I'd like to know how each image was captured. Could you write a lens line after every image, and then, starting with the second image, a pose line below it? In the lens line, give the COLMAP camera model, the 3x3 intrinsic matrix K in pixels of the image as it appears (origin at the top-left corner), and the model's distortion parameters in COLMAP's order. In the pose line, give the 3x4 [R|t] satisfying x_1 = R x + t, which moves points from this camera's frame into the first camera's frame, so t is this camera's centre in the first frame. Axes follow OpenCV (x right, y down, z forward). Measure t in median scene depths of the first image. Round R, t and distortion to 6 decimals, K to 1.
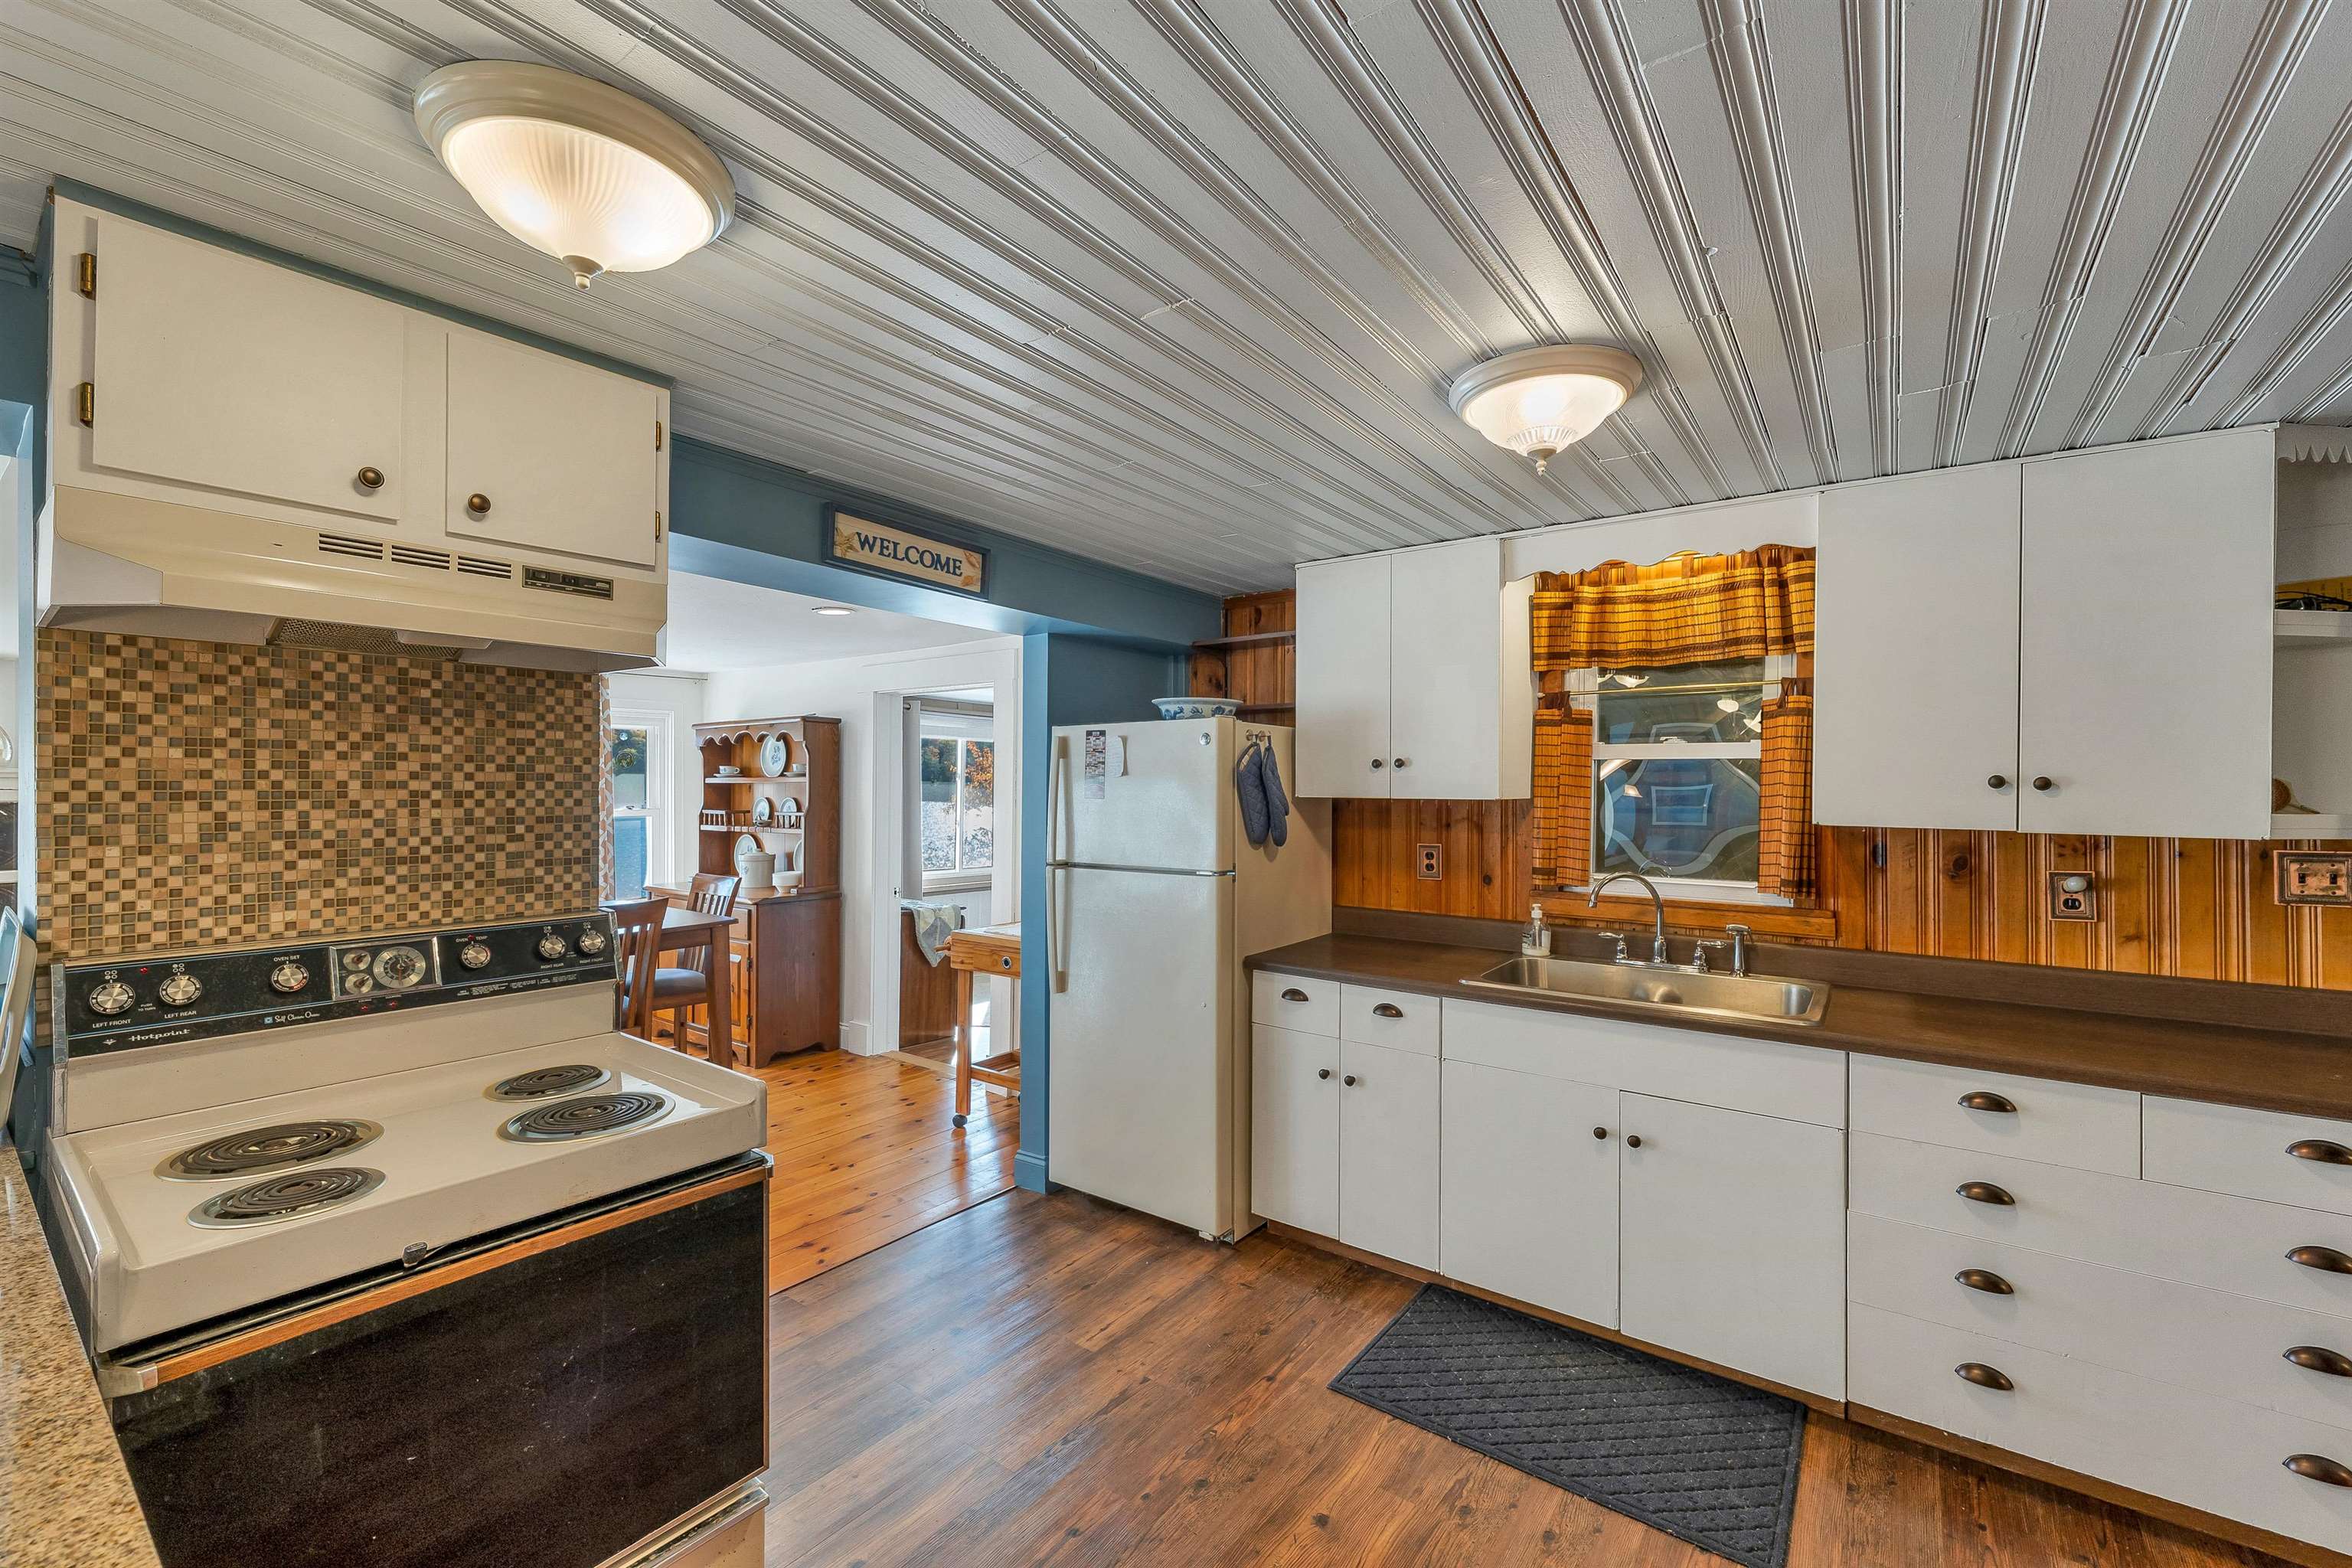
lens RADIAL K [[961.0, 0, 1165.4], [0, 961.0, 785.1], [0, 0, 1]] dist [-0.001852, -0.000261]
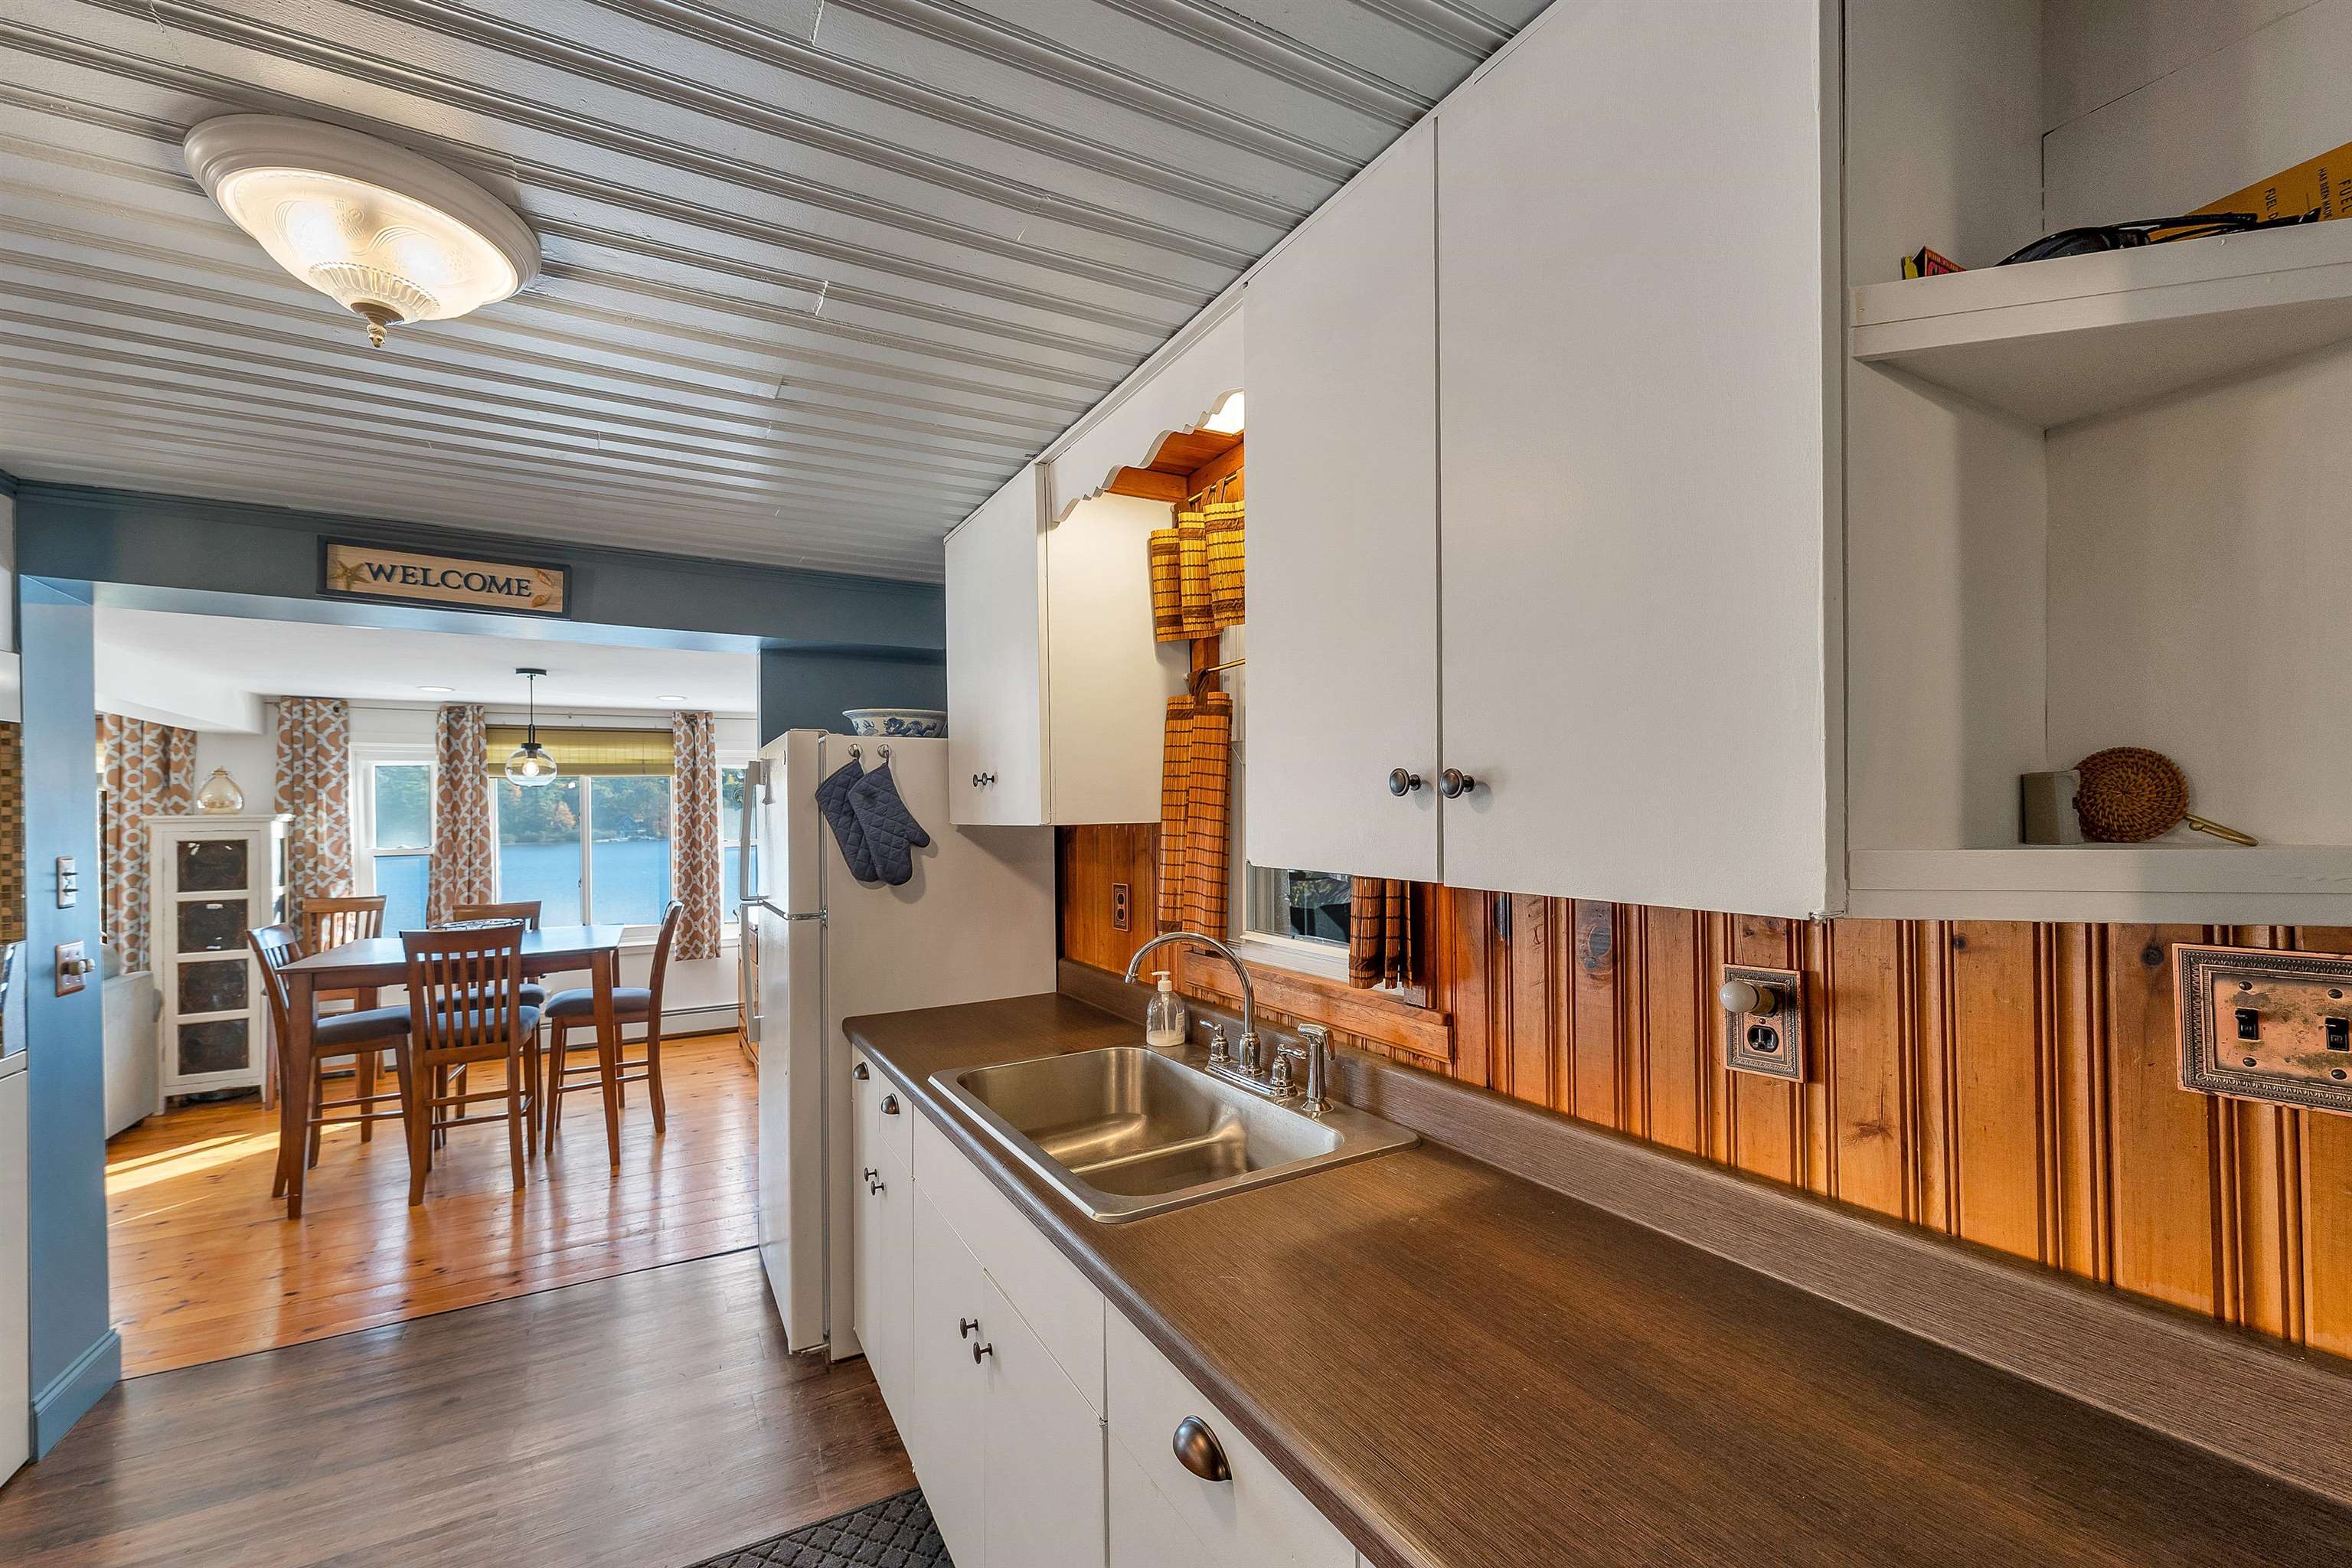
lens RADIAL K [[961.7, 0, 1168.4], [0, 961.7, 810.0], [0, 0, 1]] dist [-0.000274, -0.000050]
pose [[0.914344, -0.019091, -0.404489, 0.758746], [0.019304, 0.999807, -0.003552, 0.008143], [0.404479, -0.004561, 0.914536, 0.398952]]
